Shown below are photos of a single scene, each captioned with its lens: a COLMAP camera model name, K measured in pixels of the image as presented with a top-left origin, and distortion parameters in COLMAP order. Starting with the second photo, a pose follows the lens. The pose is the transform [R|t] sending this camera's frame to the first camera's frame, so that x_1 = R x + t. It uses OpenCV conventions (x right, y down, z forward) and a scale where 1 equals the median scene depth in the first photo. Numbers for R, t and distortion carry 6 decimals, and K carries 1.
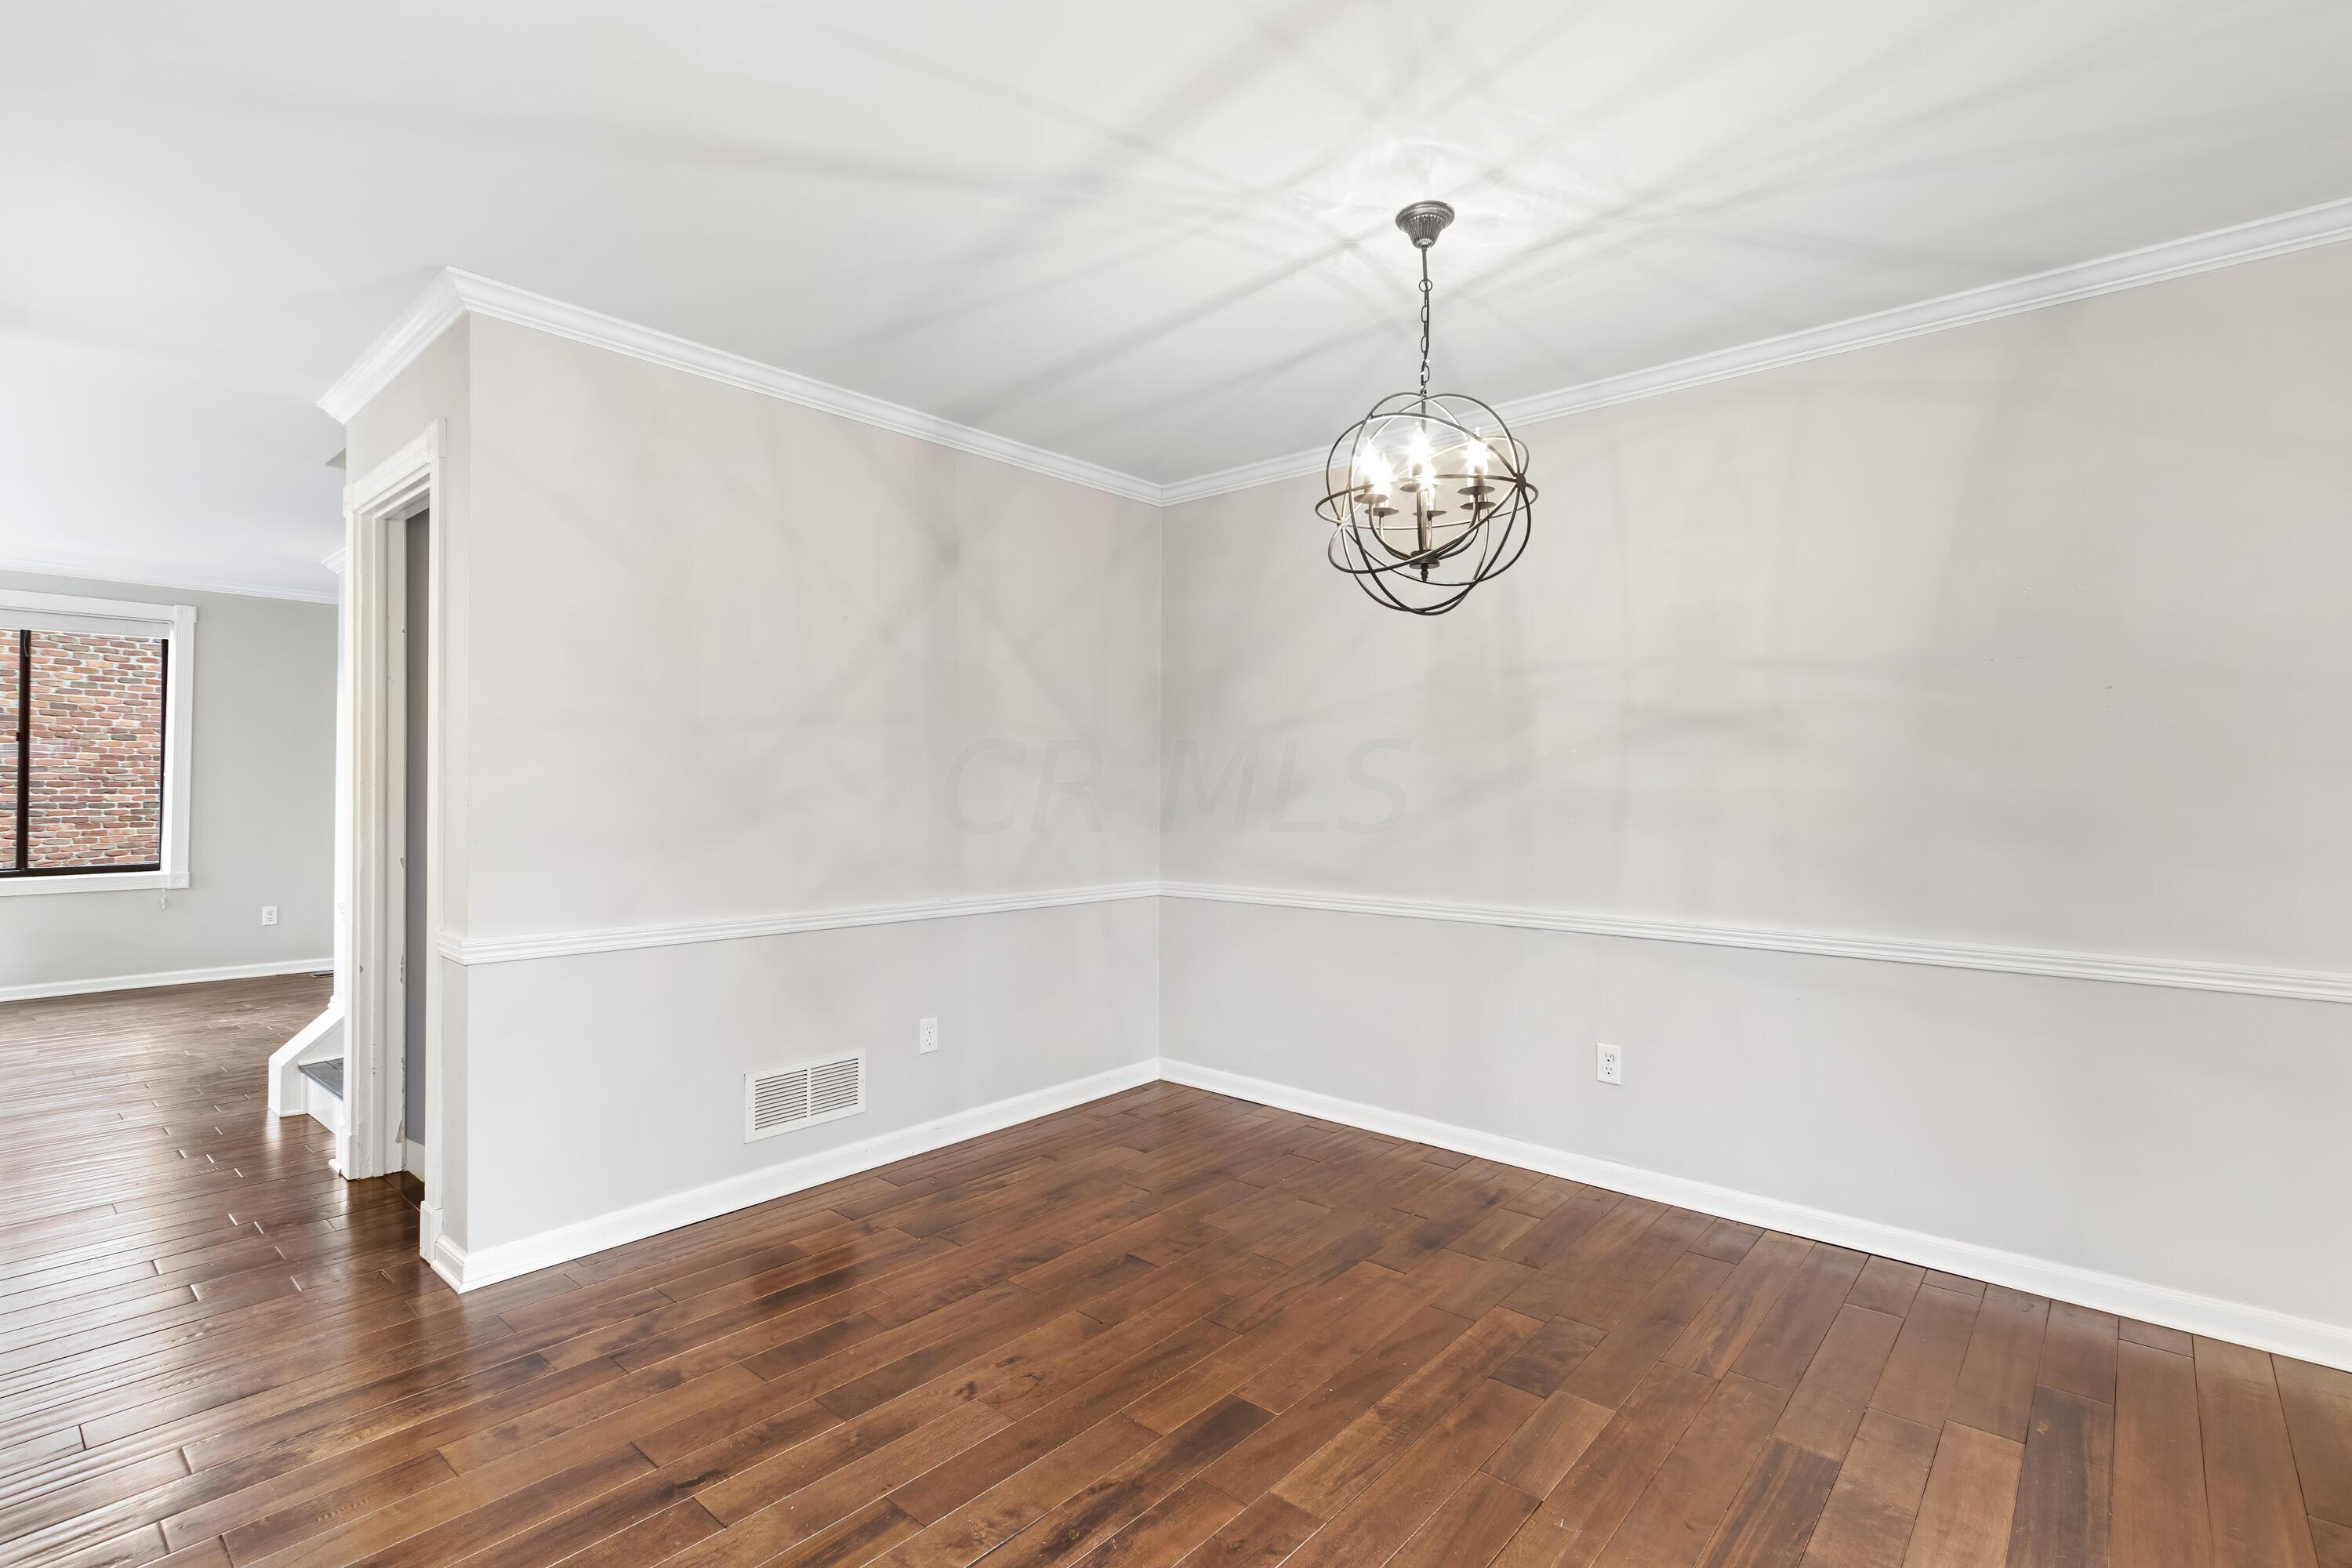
lens RADIAL K [[1084.6, 0, 1150.8], [0, 1084.6, 769.7], [0, 0, 1]] dist [-0.001052, -0.000176]
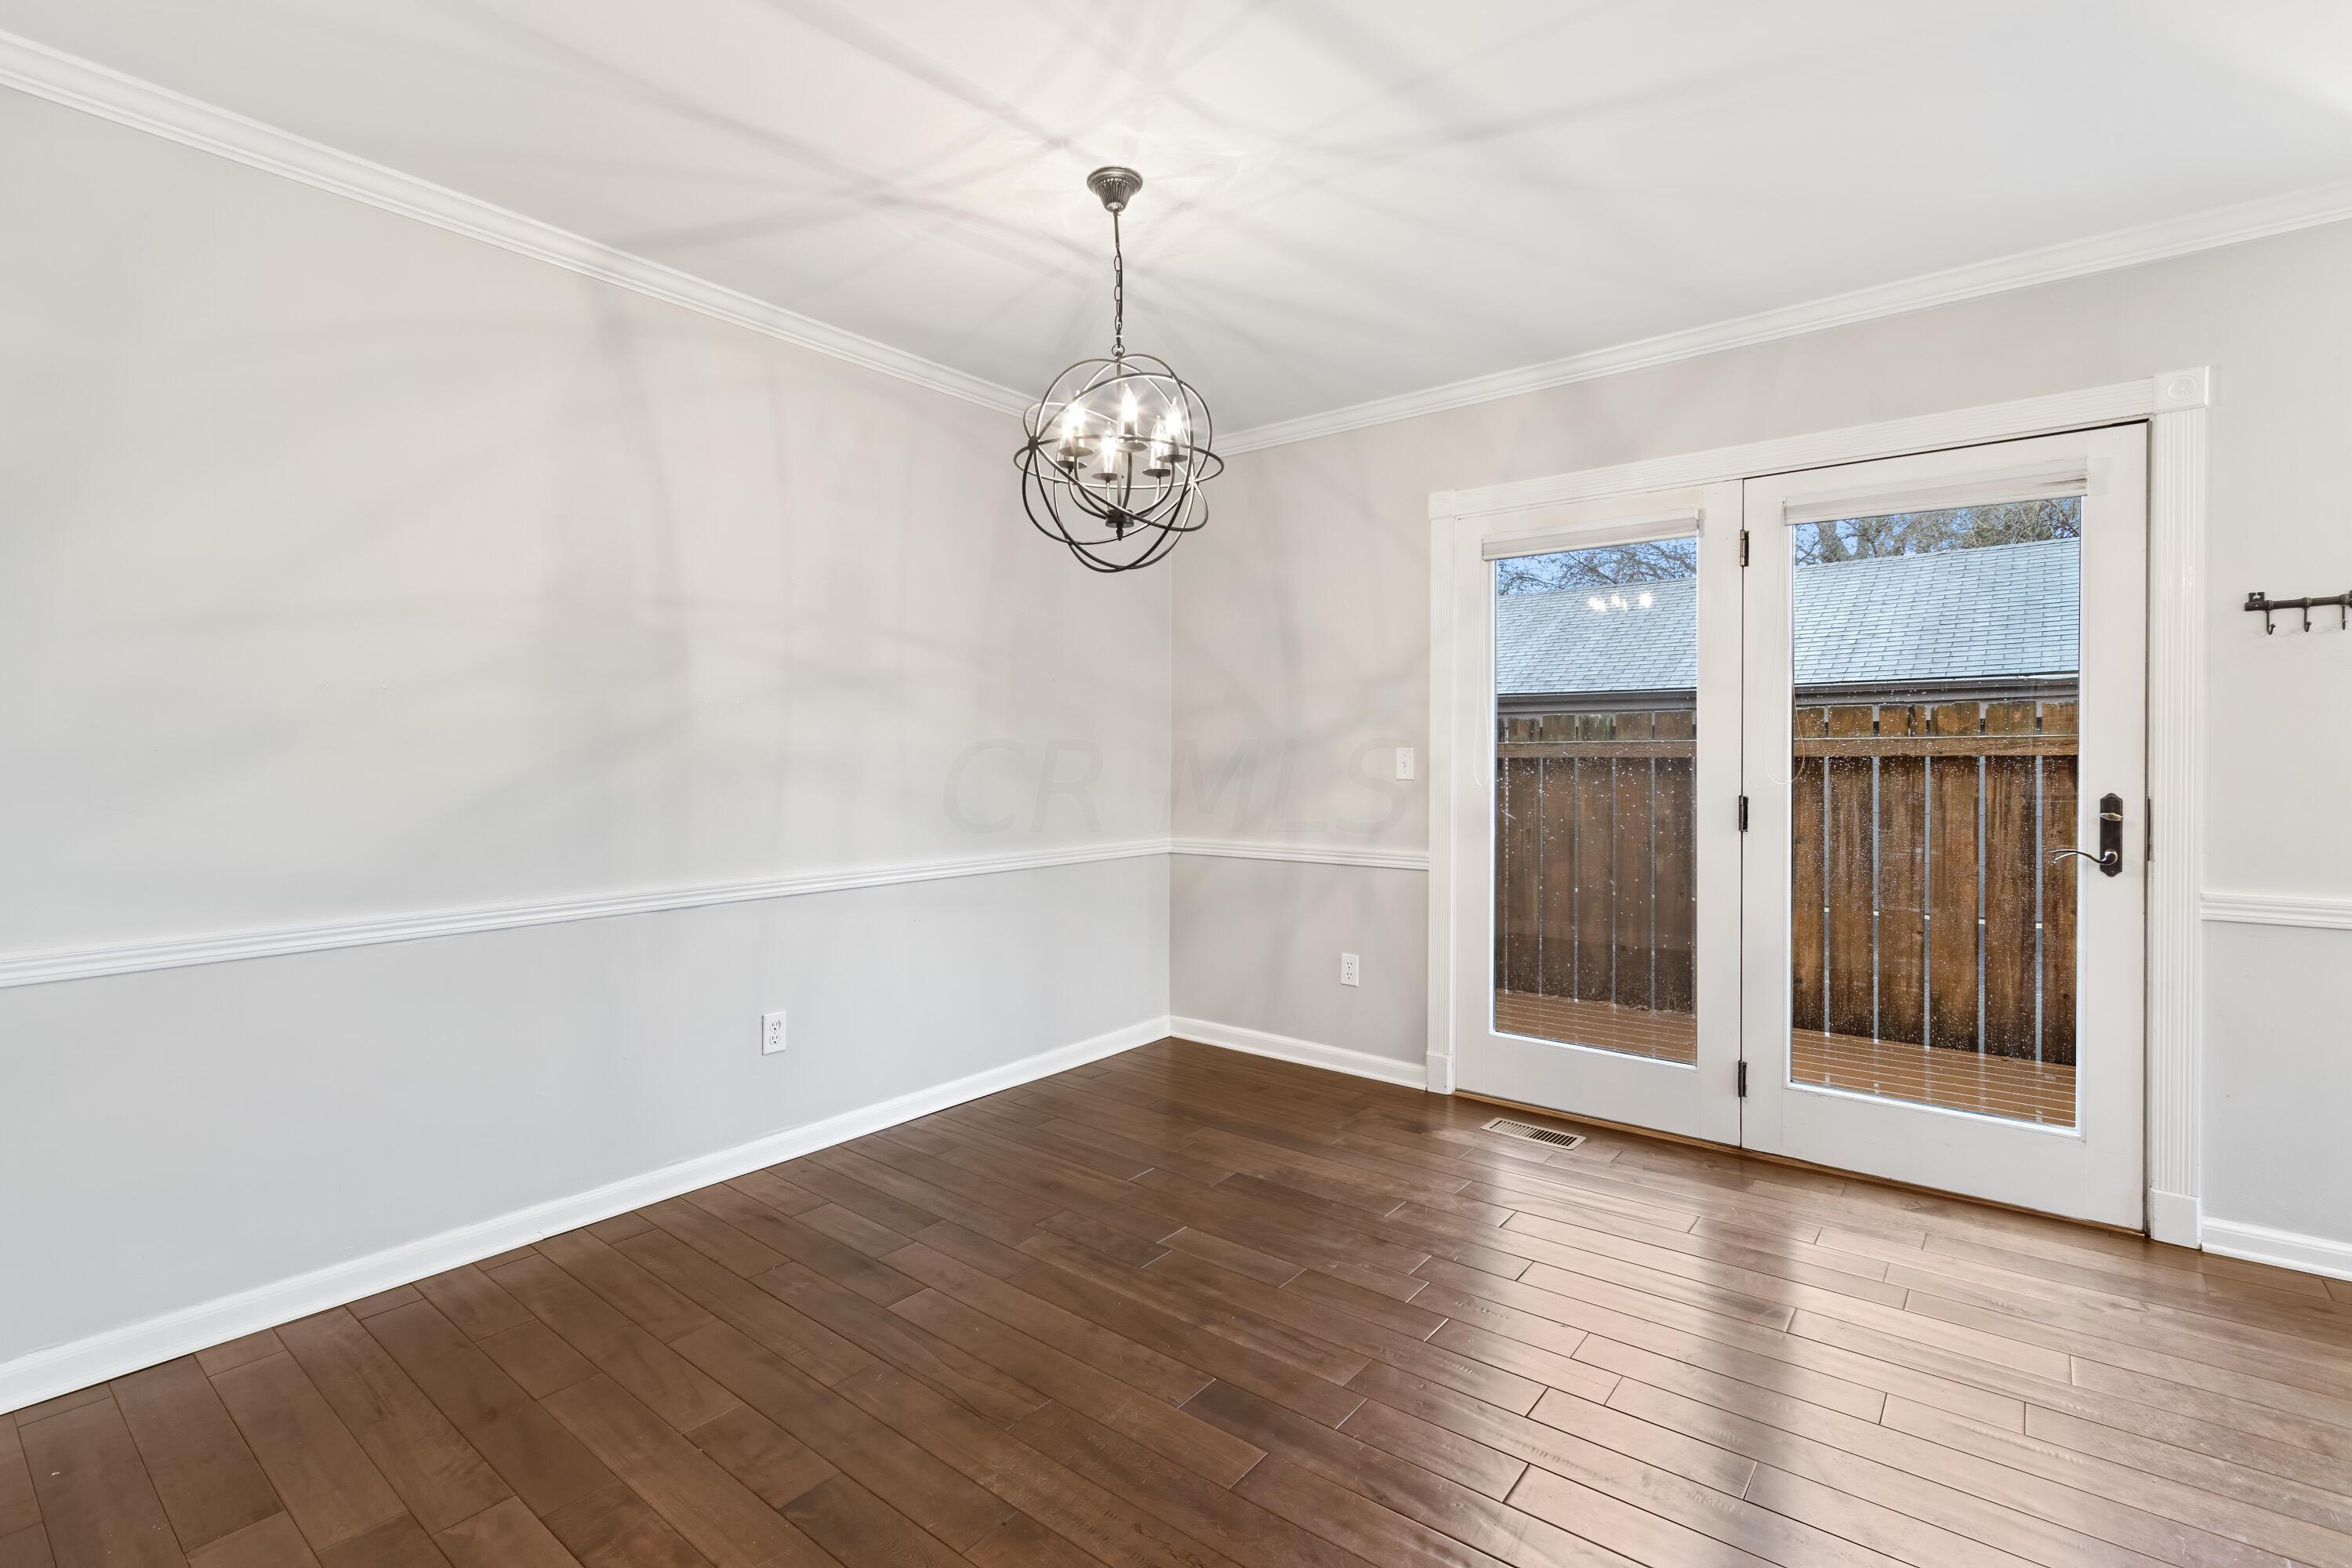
lens RADIAL K [[1098.4, 0, 1172.5], [0, 1098.4, 752.9], [0, 0, 1]] dist [0.004188, 0.000091]
pose [[-0.064919, -0.005462, 0.997876, -0.727428], [-0.017865, 0.999831, 0.004311, 0.020071], [-0.997731, -0.017547, -0.065006, 0.929758]]
